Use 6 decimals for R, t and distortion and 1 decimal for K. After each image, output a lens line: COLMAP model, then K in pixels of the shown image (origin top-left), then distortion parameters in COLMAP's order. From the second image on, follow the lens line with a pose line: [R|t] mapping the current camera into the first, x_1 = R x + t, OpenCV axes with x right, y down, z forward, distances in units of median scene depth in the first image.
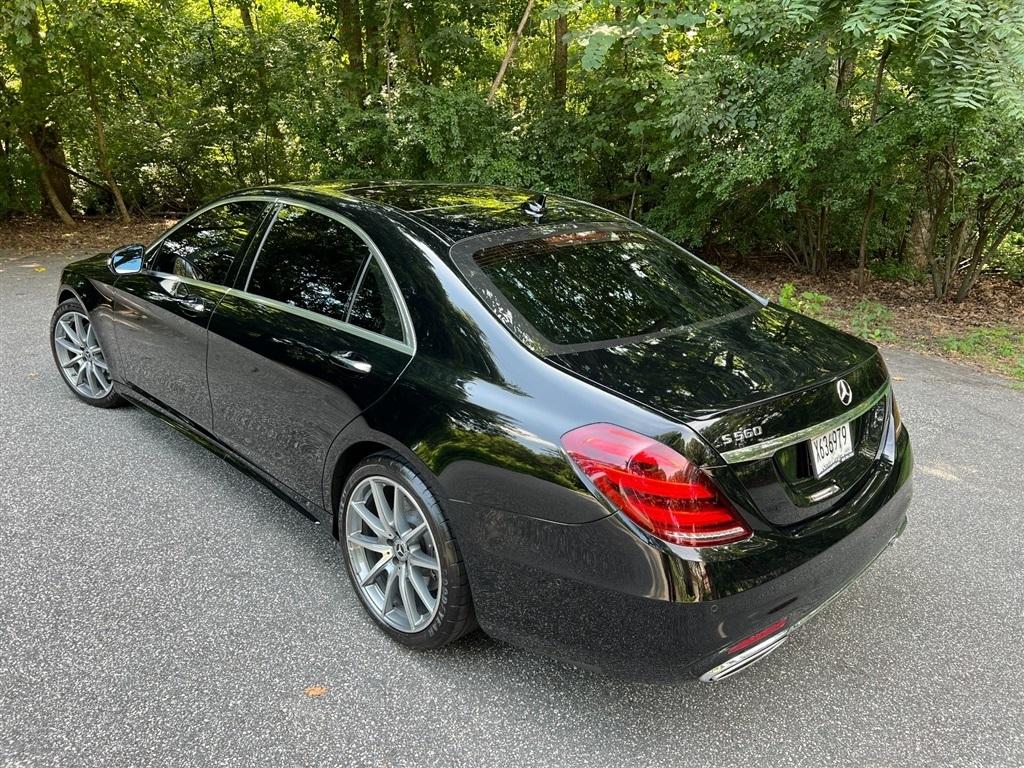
lens RADIAL K [[773.5, 0, 515.5], [0, 773.5, 375.2], [0, 0, 1]] dist [0.048808, -0.057230]
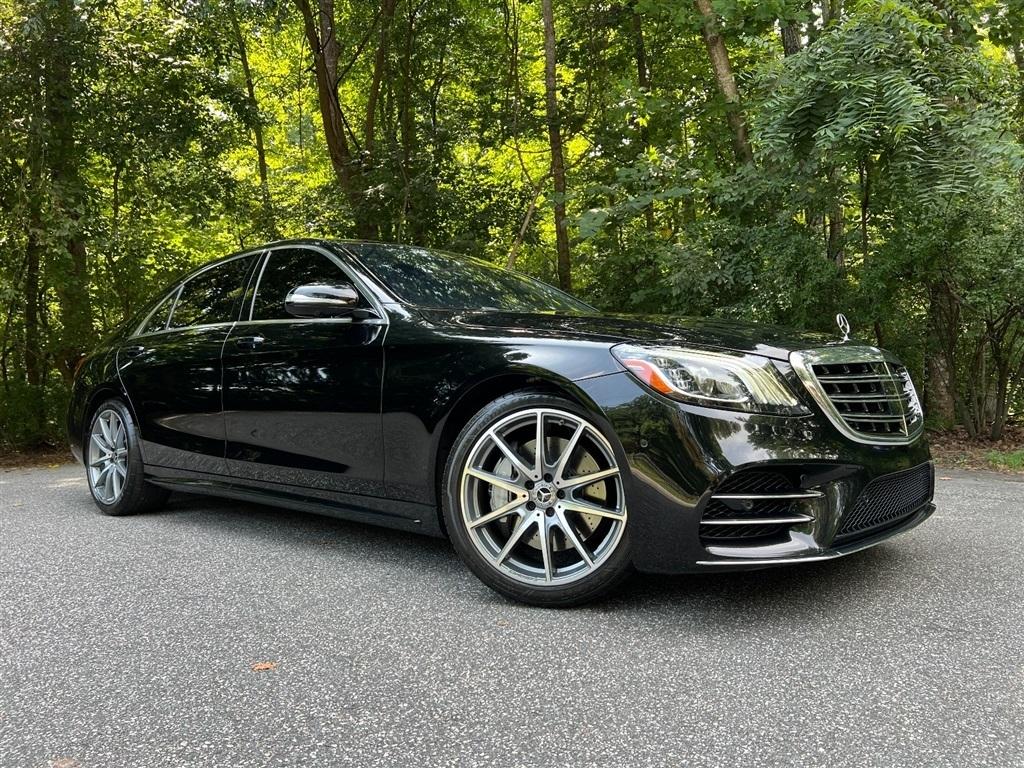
lens RADIAL K [[773.5, 0, 517.9], [0, 773.5, 378.6], [0, 0, 1]] dist [0.048808, -0.057230]
pose [[0.997595, -0.065946, -0.021350, 0.028386], [0.055946, 0.947879, -0.313680, 0.307225], [0.040923, 0.311731, 0.949289, 0.134428]]
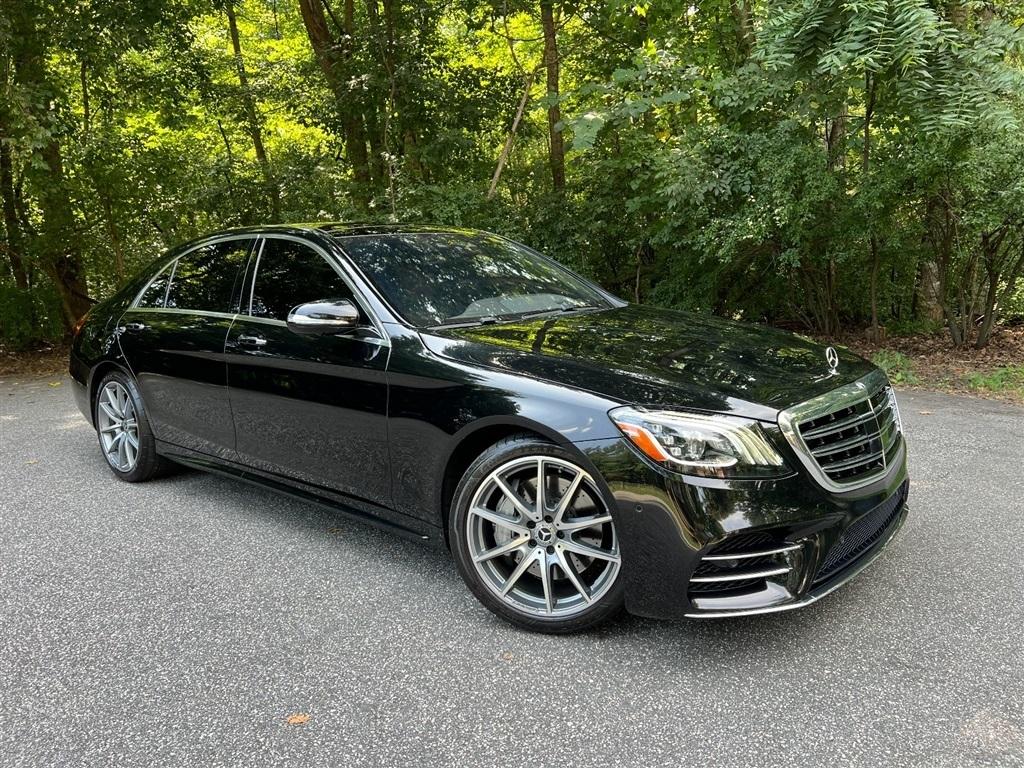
lens RADIAL K [[773.5, 0, 519.5], [0, 773.5, 381.6], [0, 0, 1]] dist [0.048808, -0.057230]
pose [[0.997063, -0.073446, -0.021694, 0.033348], [0.069714, 0.987713, -0.139869, 0.131786], [0.031701, 0.137946, 0.989932, 0.060037]]
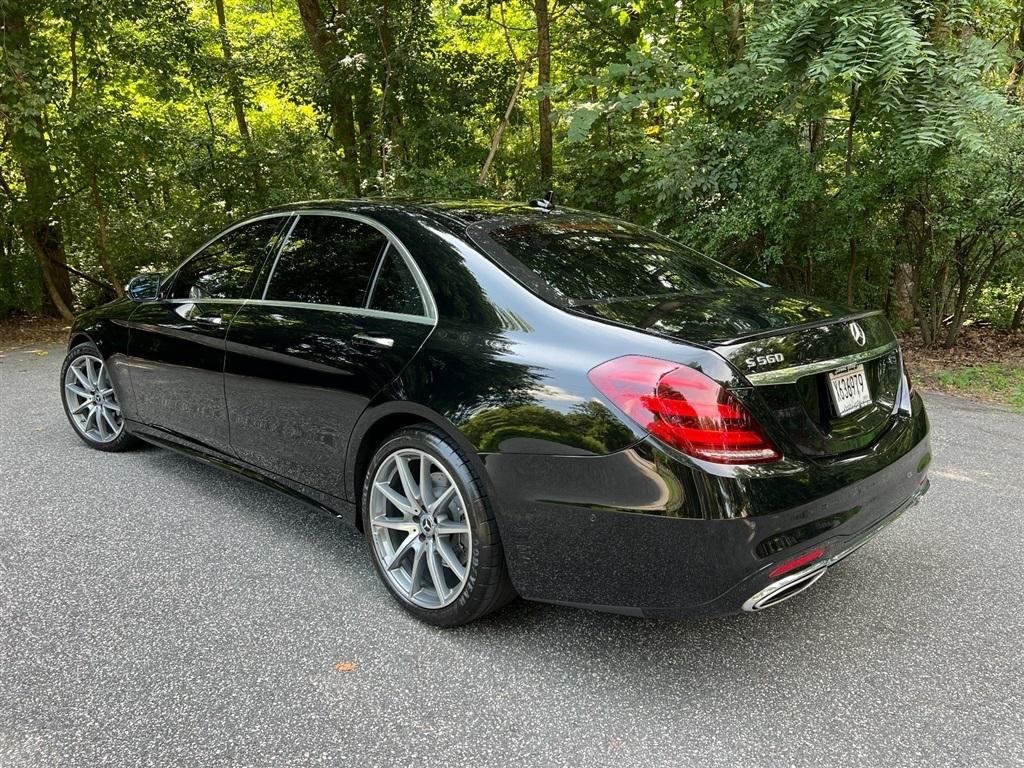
lens RADIAL K [[773.5, 0, 519.2], [0, 773.5, 375.4], [0, 0, 1]] dist [0.048808, -0.057230]
pose [[0.999000, -0.041871, 0.015700, -0.032154], [0.043523, 0.991017, -0.126453, 0.139915], [-0.010265, 0.127010, 0.991848, -0.006441]]
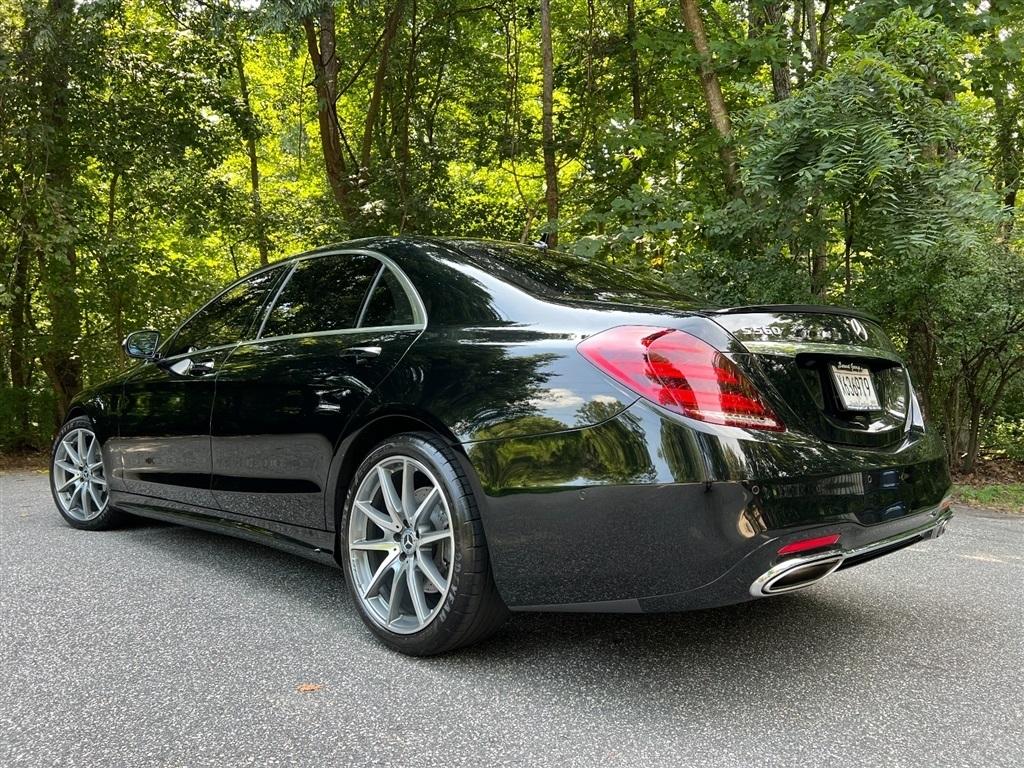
lens RADIAL K [[773.5, 0, 520.8], [0, 773.5, 378.9], [0, 0, 1]] dist [0.048808, -0.057230]
pose [[0.999407, -0.033337, 0.008589, -0.014526], [0.034315, 0.944708, -0.326113, 0.292254], [0.002757, 0.326215, 0.945292, 0.060373]]
